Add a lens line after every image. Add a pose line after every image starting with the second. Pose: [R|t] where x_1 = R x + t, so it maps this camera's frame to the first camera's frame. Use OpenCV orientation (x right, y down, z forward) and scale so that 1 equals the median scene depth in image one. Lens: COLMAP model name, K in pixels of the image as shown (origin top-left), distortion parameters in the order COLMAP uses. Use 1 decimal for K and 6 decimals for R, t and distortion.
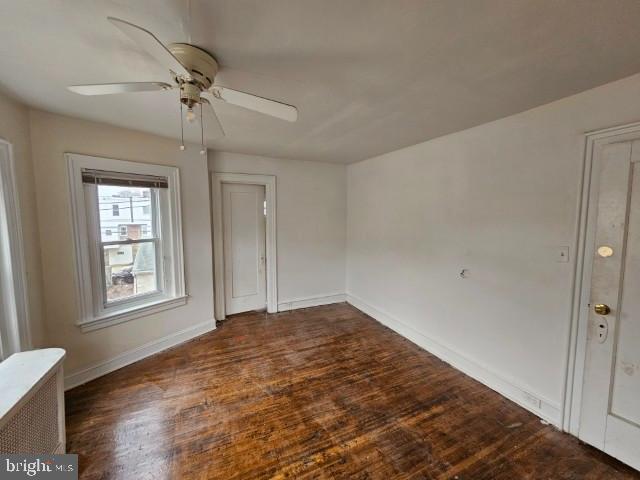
lens RADIAL K [[258.9, 0, 321.0], [0, 258.9, 235.7], [0, 0, 1]] dist [0.000531, 0.000021]
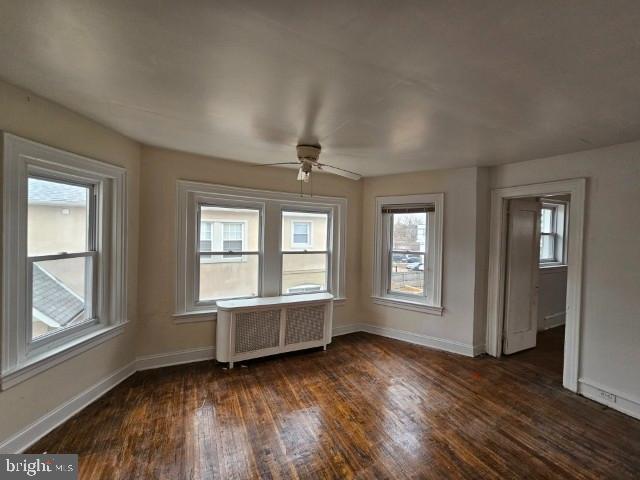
lens RADIAL K [[258.9, 0, 321.0], [0, 258.9, 235.7], [0, 0, 1]] dist [0.000531, 0.000021]
pose [[0.043355, 0.019448, -0.998870, 0.579762], [-0.107926, 0.994051, 0.014670, -0.034610], [0.993213, 0.107168, 0.045196, 0.437159]]
